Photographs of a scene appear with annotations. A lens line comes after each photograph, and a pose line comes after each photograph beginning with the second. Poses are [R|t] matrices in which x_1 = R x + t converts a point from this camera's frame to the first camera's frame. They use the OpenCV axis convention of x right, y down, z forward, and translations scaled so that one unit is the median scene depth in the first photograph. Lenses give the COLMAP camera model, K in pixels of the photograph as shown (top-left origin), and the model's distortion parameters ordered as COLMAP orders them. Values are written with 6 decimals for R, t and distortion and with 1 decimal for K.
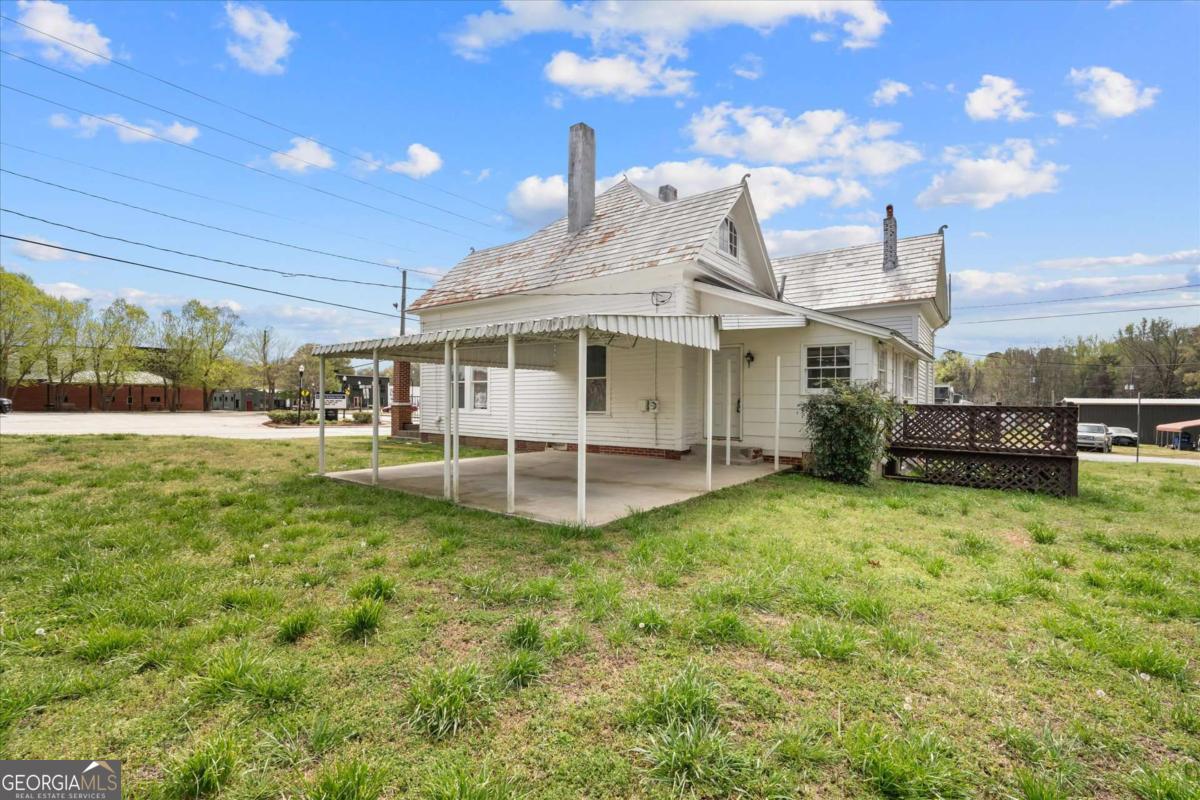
lens RADIAL K [[525.6, 0, 602.5], [0, 525.6, 400.0], [0, 0, 1]] dist [-0.004463, -0.000038]
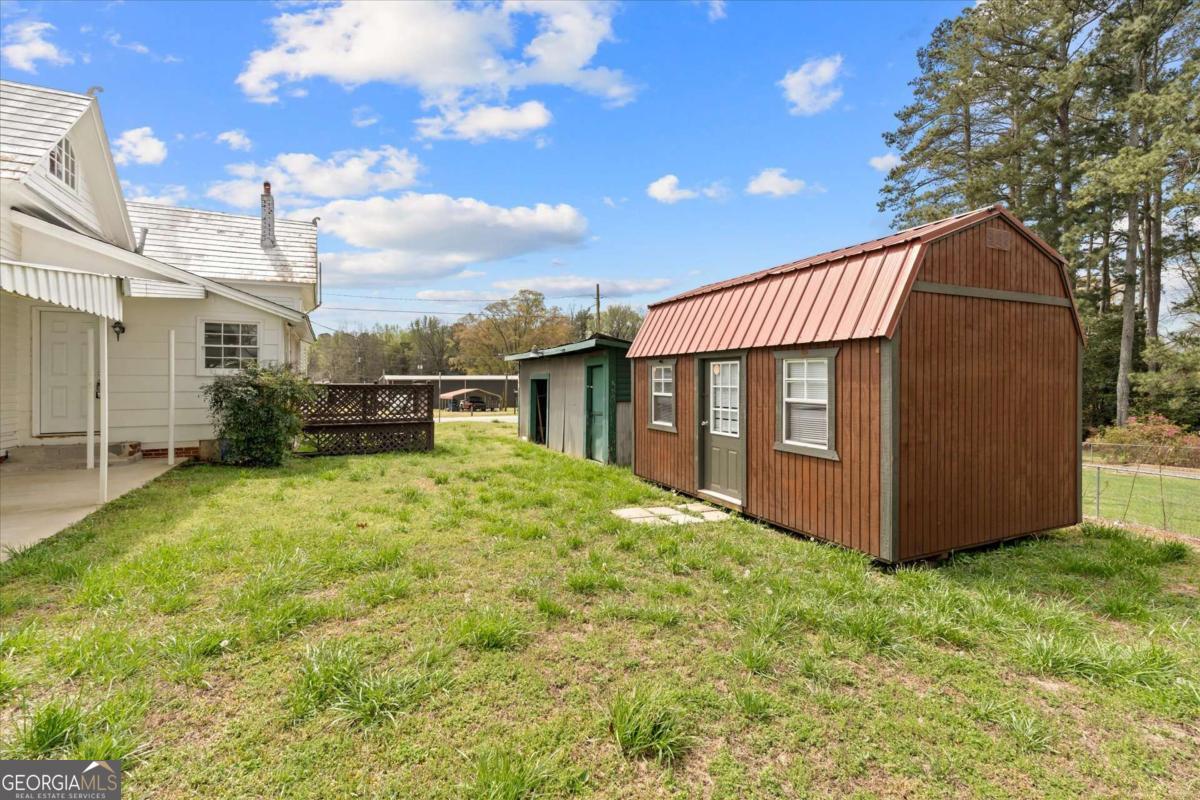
lens RADIAL K [[525.6, 0, 605.7], [0, 525.6, 374.4], [0, 0, 1]] dist [-0.004463, -0.000038]
pose [[0.424175, 0.000857, 0.905580, -0.126738], [0.003226, 0.999992, -0.002458, -0.007502], [-0.905574, 0.003964, 0.424169, 0.007702]]
